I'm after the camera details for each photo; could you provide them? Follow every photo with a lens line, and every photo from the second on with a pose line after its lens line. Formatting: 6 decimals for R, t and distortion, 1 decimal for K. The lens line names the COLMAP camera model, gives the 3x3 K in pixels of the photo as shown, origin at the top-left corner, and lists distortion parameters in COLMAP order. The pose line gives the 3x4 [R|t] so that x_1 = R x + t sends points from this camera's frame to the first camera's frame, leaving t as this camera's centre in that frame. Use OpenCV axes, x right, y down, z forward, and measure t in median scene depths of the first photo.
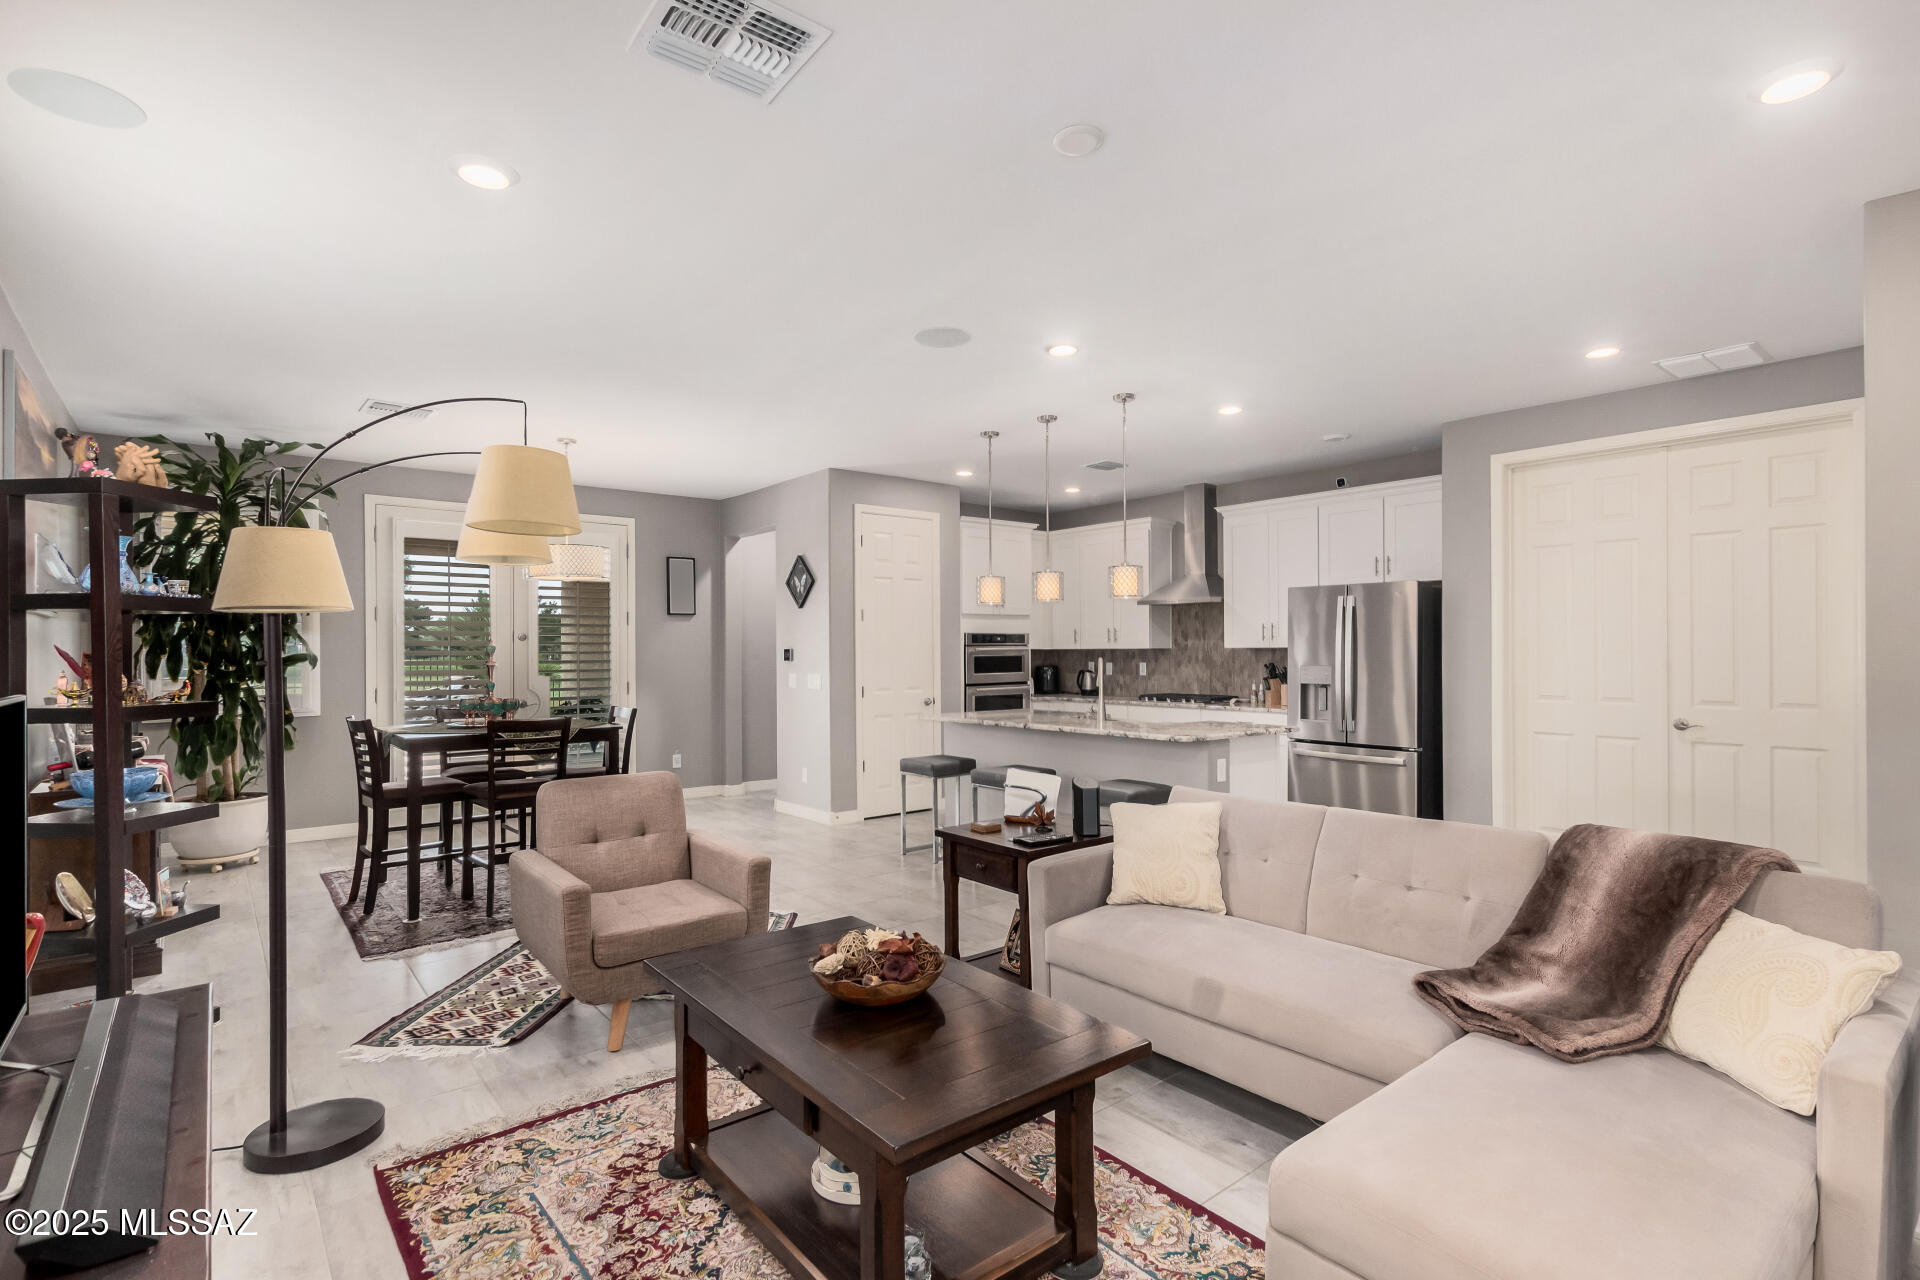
lens RADIAL K [[924.9, 0, 959.2], [0, 924.9, 643.6], [0, 0, 1]] dist [0.015028, 0.000407]
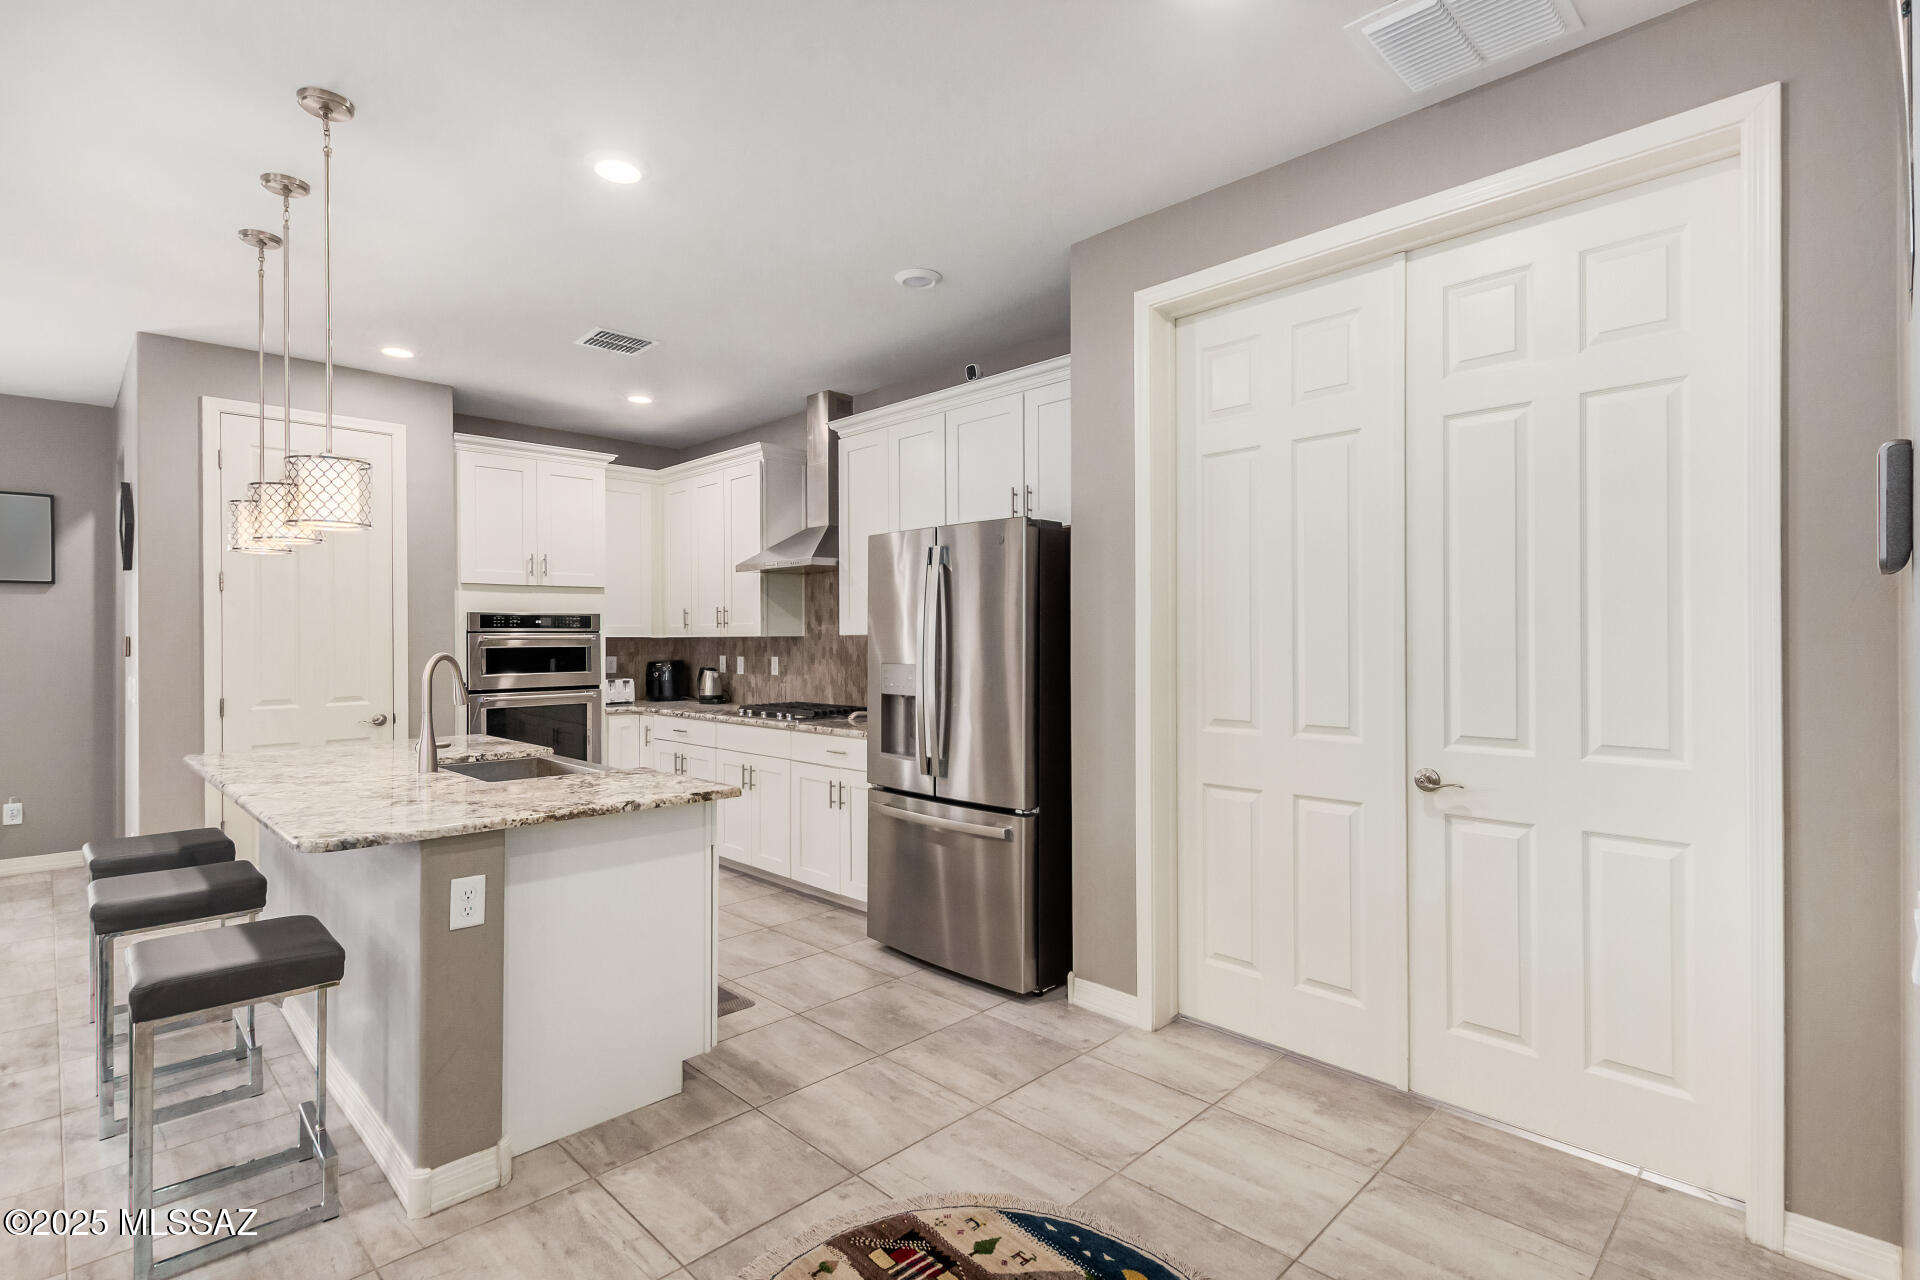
lens RADIAL K [[924.9, 0, 952.0], [0, 924.9, 634.1], [0, 0, 1]] dist [0.015028, 0.000407]
pose [[0.996729, 0.000955, 0.080805, 0.294733], [-0.001024, 0.999999, 0.000808, 0.002920], [-0.080804, -0.000888, 0.996730, 0.318769]]
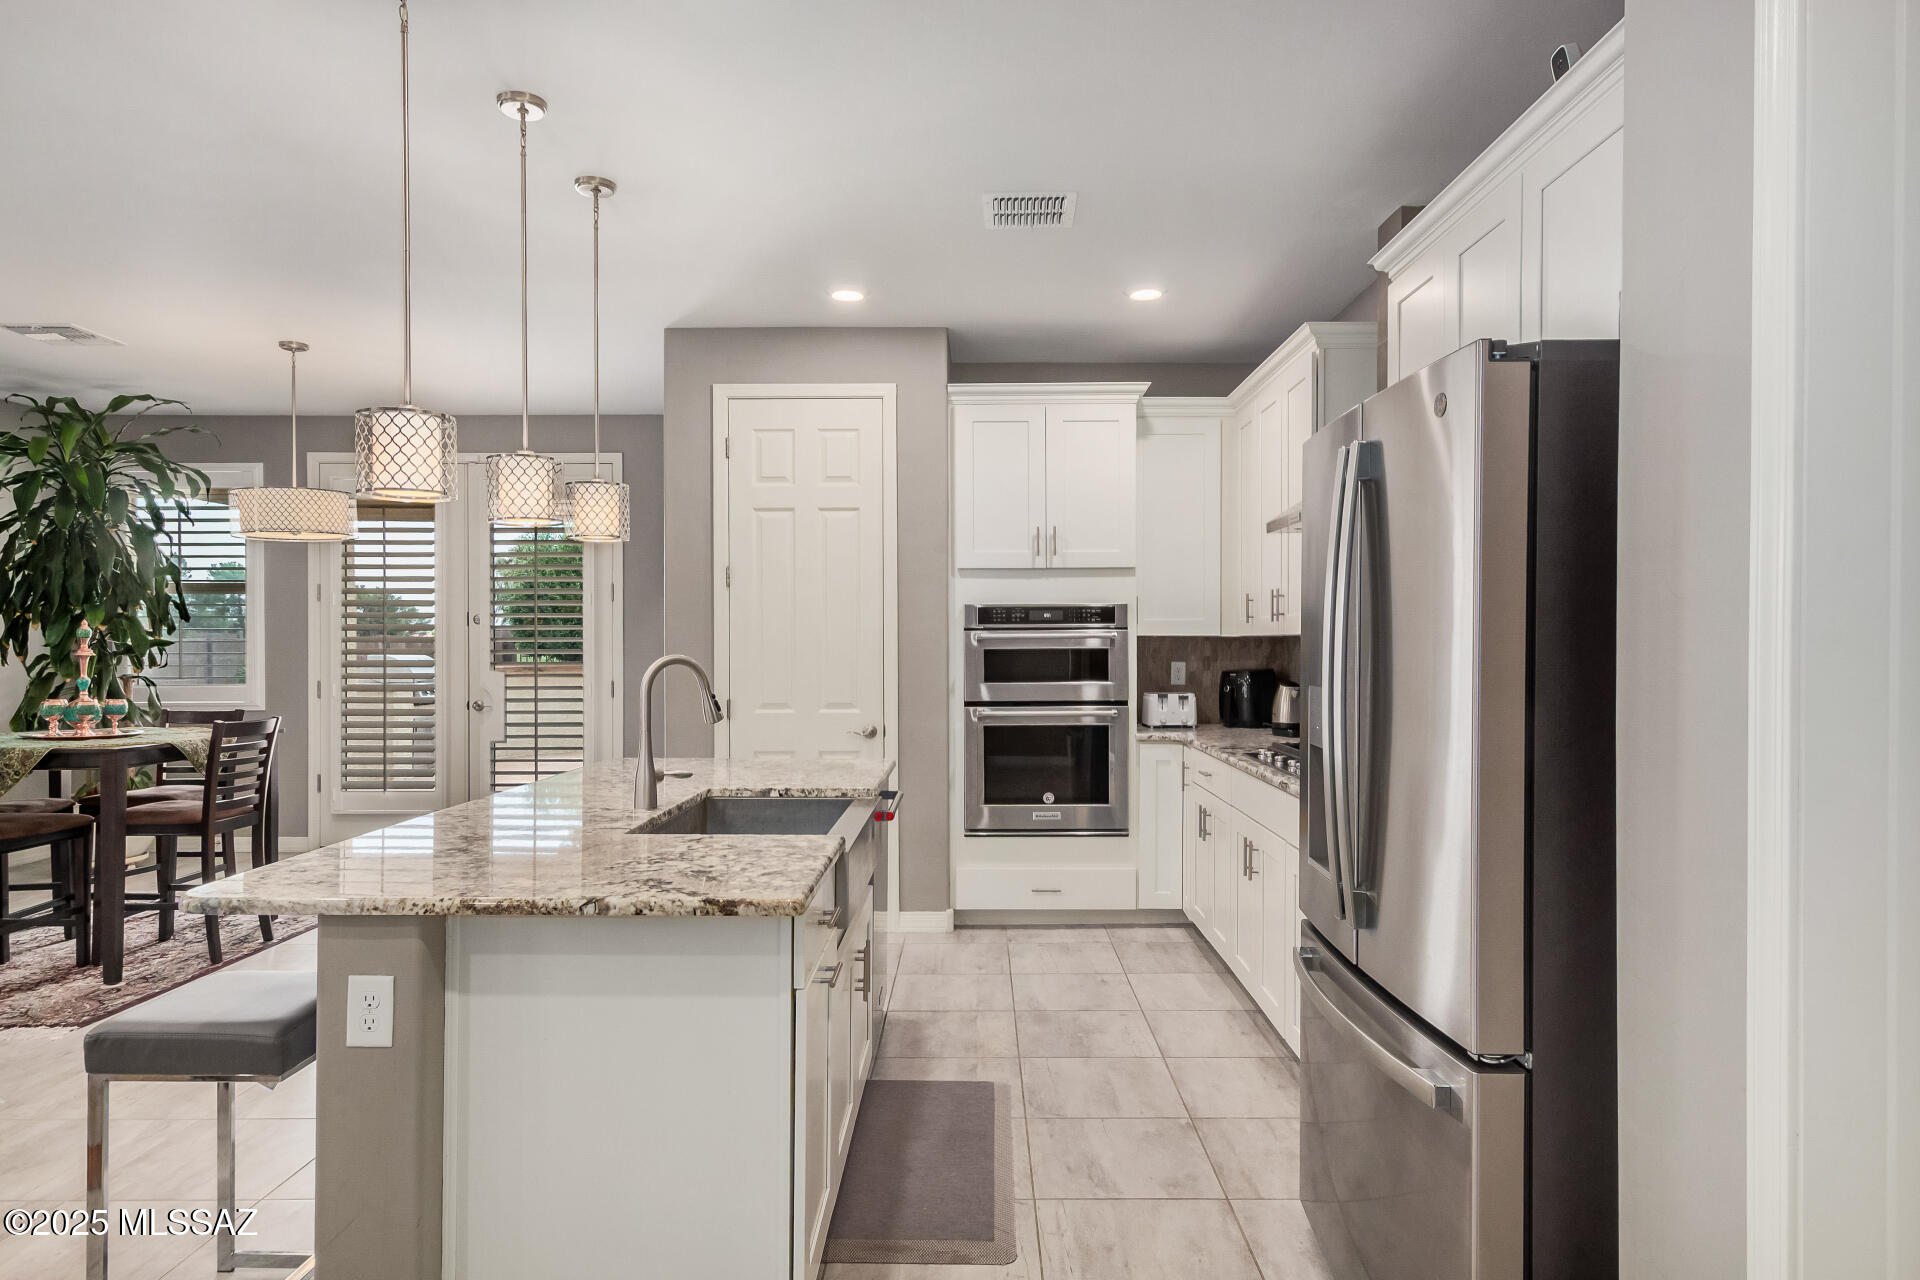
lens RADIAL K [[1126.6, 0, 962.5], [0, 1126.6, 645.3], [0, 0, 1]] dist [0.006180, 0.000157]
pose [[0.765271, 0.006444, -0.643676, 0.419297], [0.001237, 0.999933, 0.011482, 0.004277], [0.643707, -0.009584, 0.765212, 0.506852]]
